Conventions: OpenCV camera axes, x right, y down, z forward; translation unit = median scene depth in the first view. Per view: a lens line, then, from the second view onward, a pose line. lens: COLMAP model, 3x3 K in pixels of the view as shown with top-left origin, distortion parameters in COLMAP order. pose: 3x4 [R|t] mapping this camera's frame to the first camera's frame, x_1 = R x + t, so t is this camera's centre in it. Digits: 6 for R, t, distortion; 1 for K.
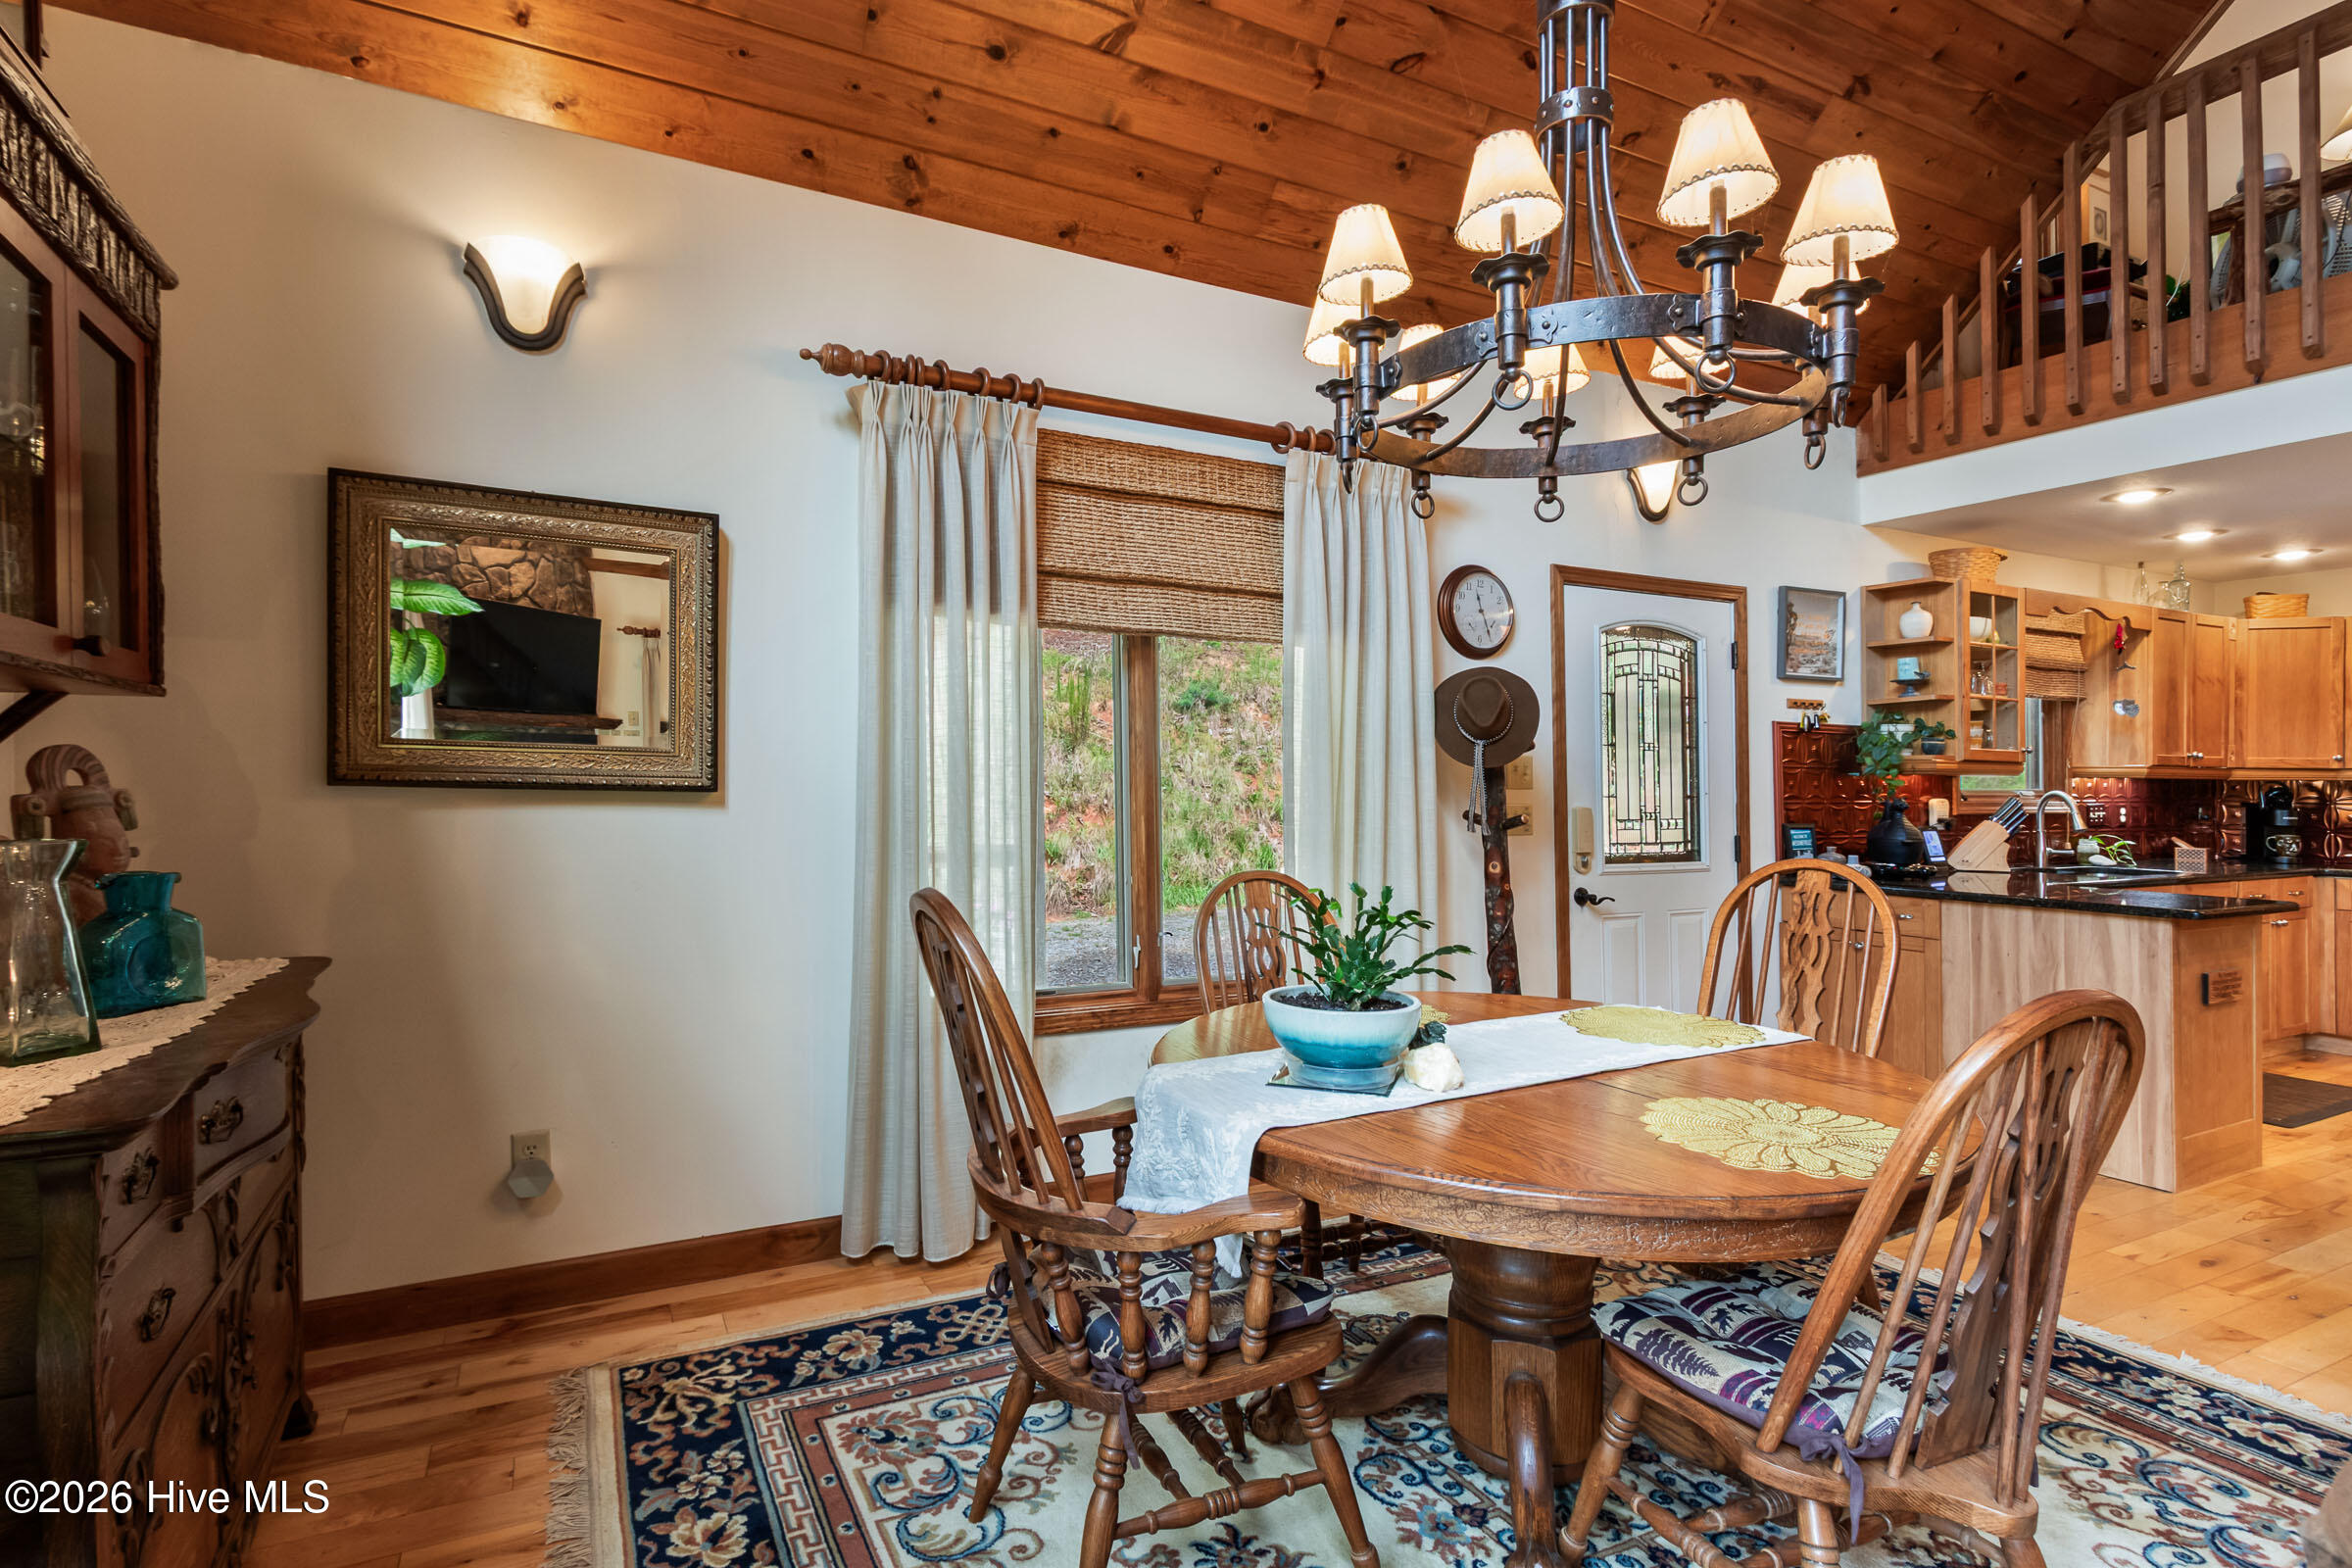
lens RADIAL K [[1055.2, 0, 1176.4], [0, 1055.2, 789.8], [0, 0, 1]] dist [0.002767, -0.000561]
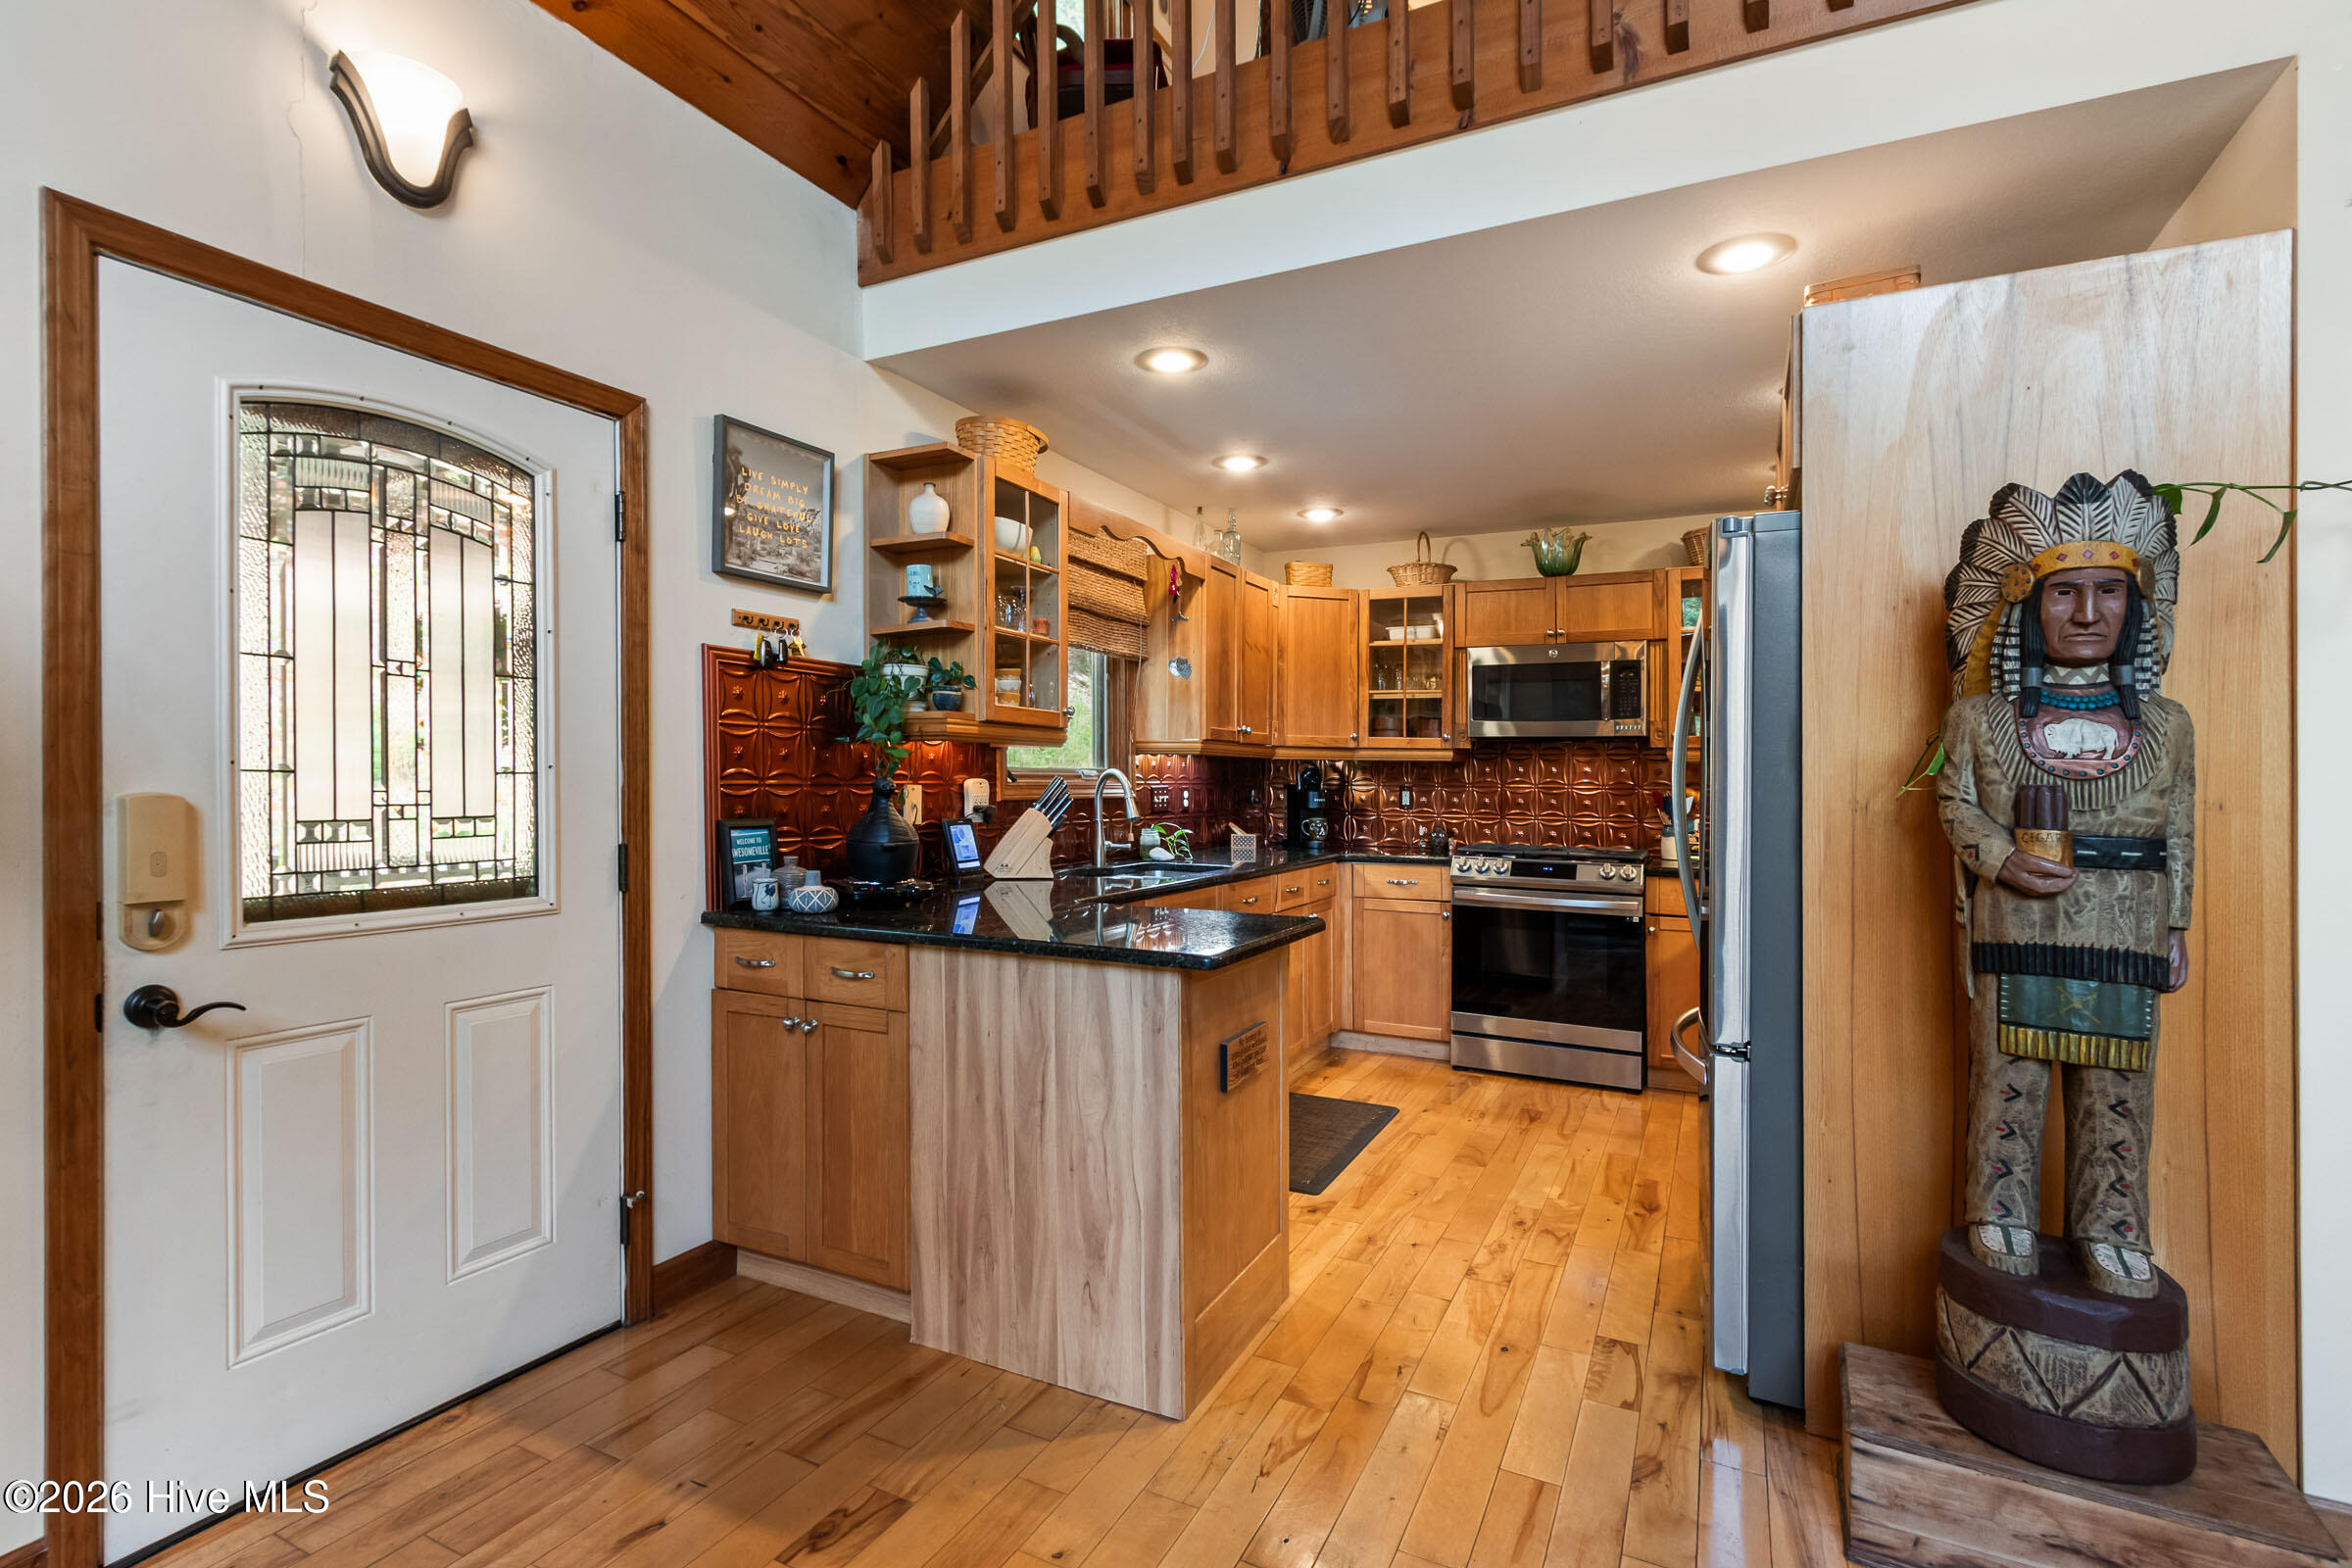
lens RADIAL K [[1118.9, 0, 1176.0], [0, 1118.9, 784.0], [0, 0, 1]] dist [0.003005, 0.000439]
pose [[0.776712, -0.002941, 0.629849, 0.366691], [0.000898, 0.999993, 0.003562, 0.009846], [-0.629855, -0.002201, 0.776710, 0.344380]]
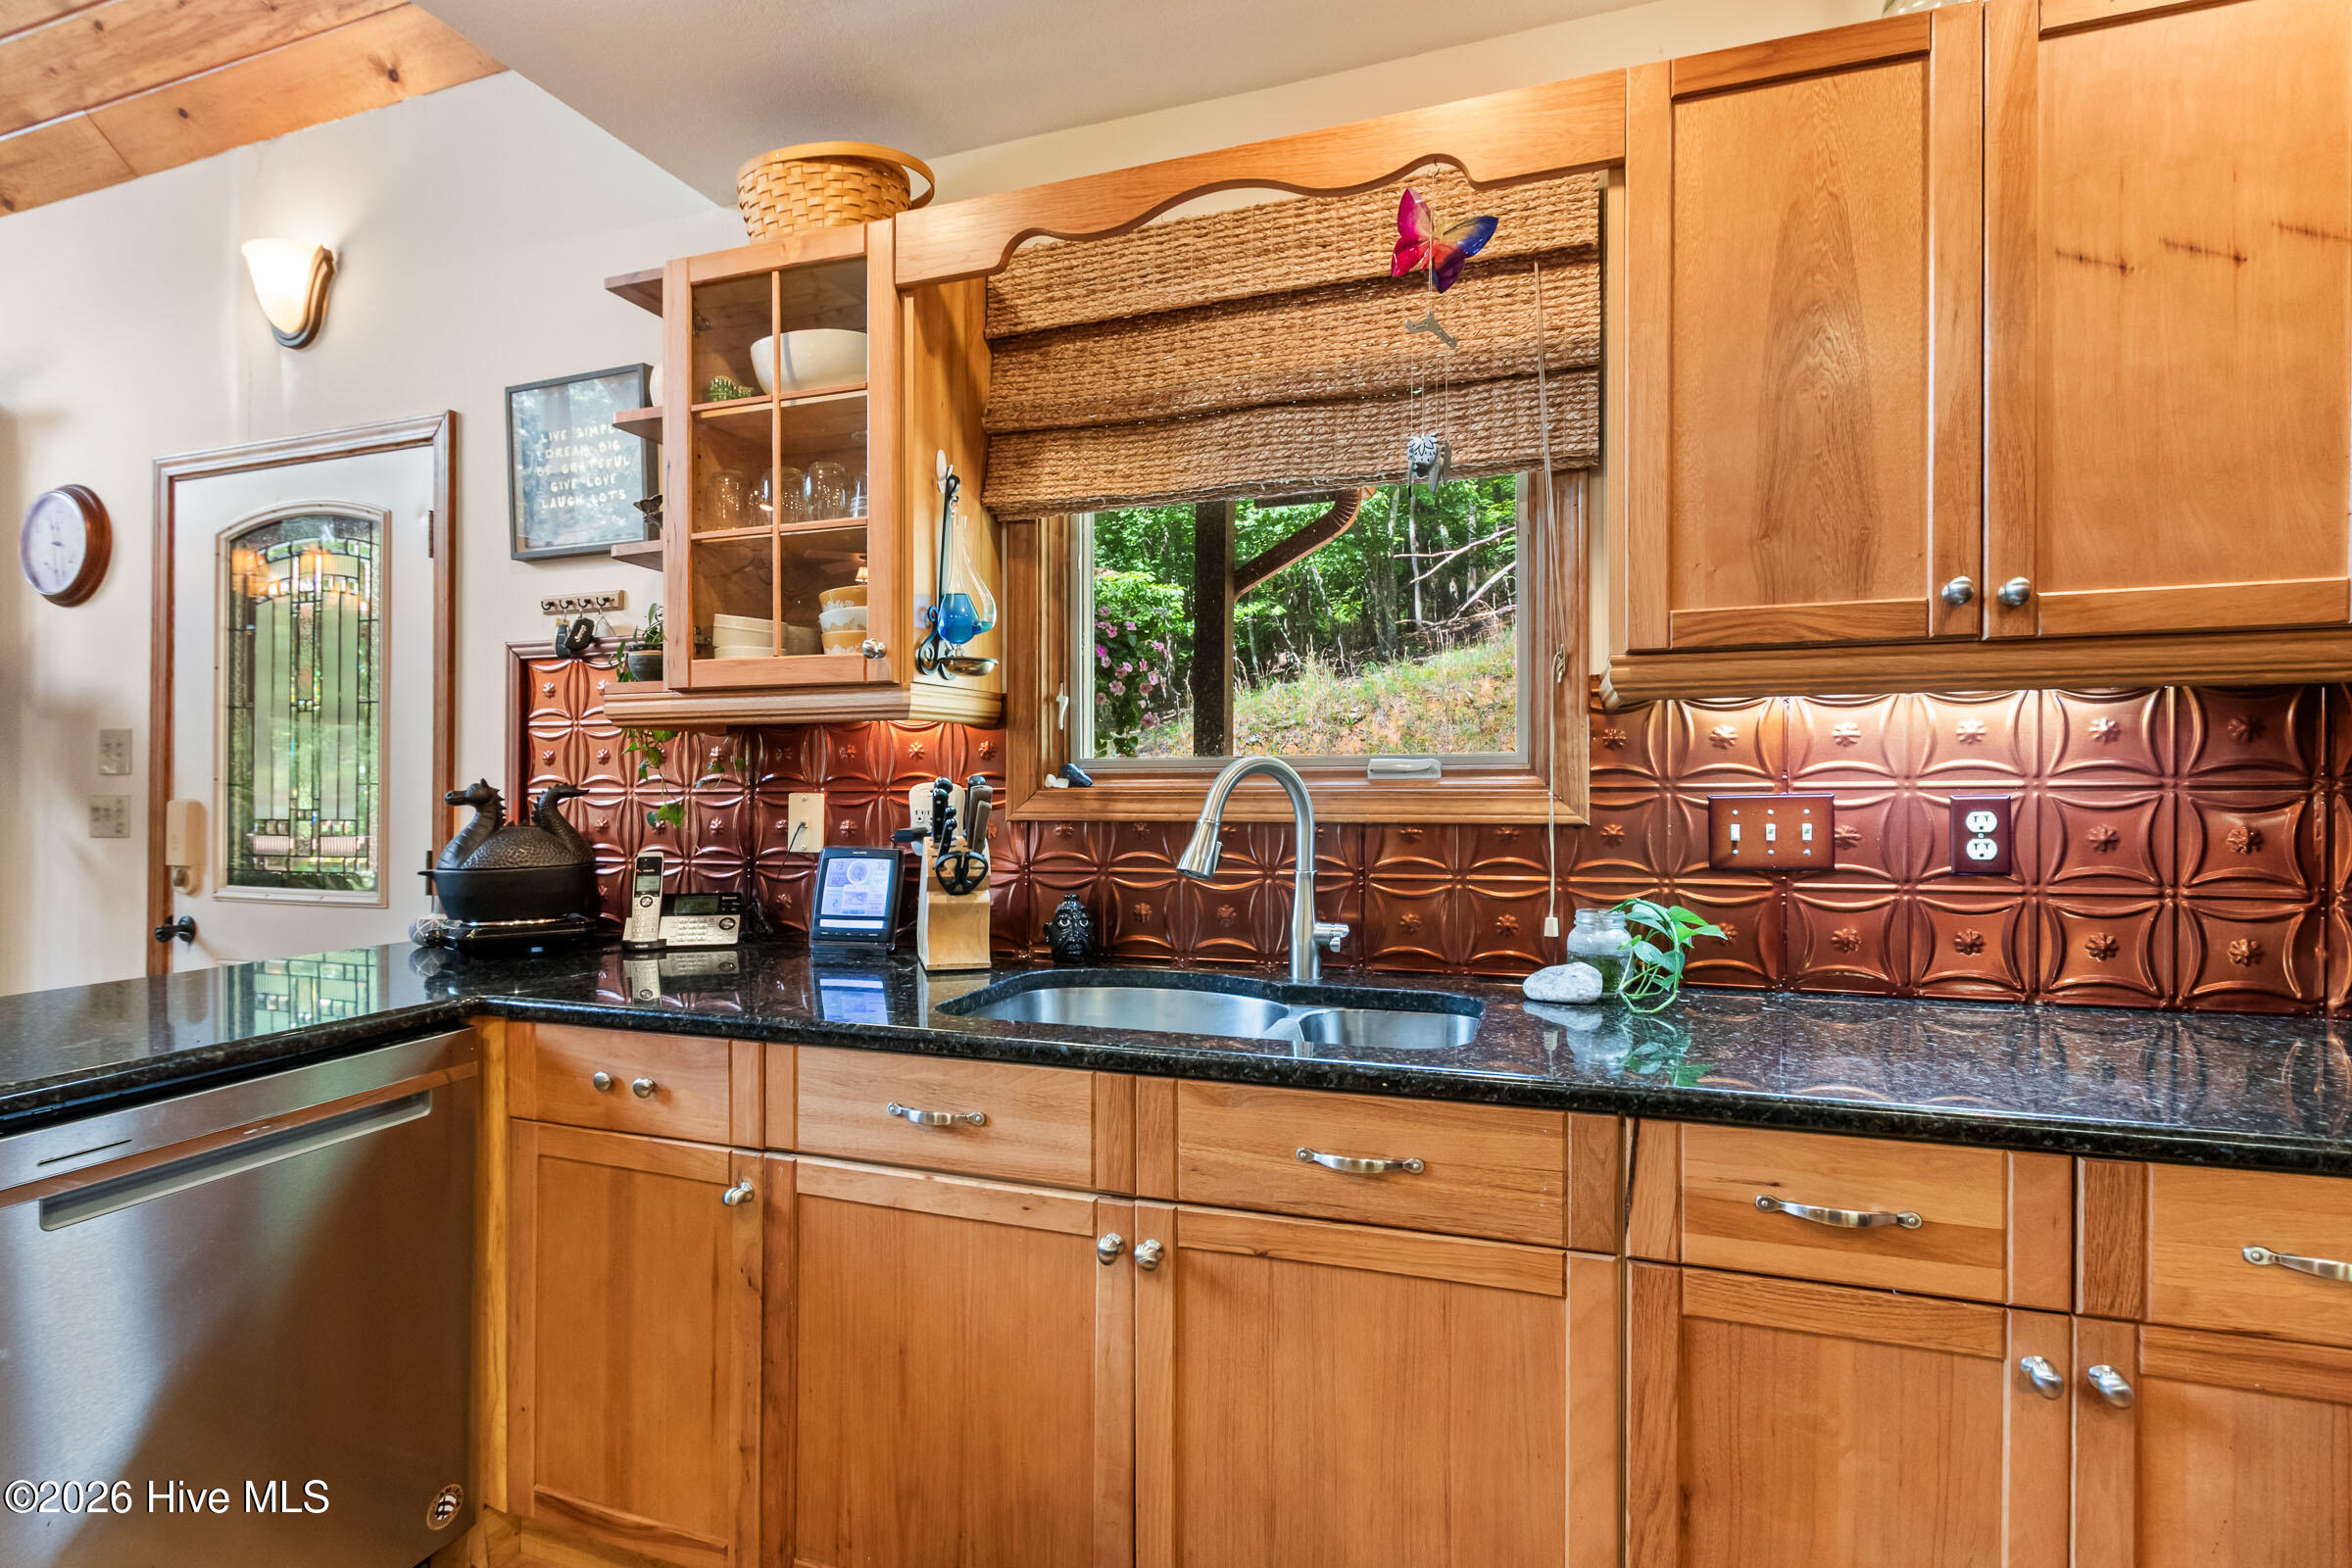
lens RADIAL K [[1118.9, 0, 1176.0], [0, 1118.9, 784.0], [0, 0, 1]] dist [0.003005, 0.000439]
pose [[0.720055, -0.009049, -0.693858, 1.172769], [0.002791, 0.999945, -0.010144, 0.013914], [0.693912, 0.005367, 0.720040, 0.797828]]
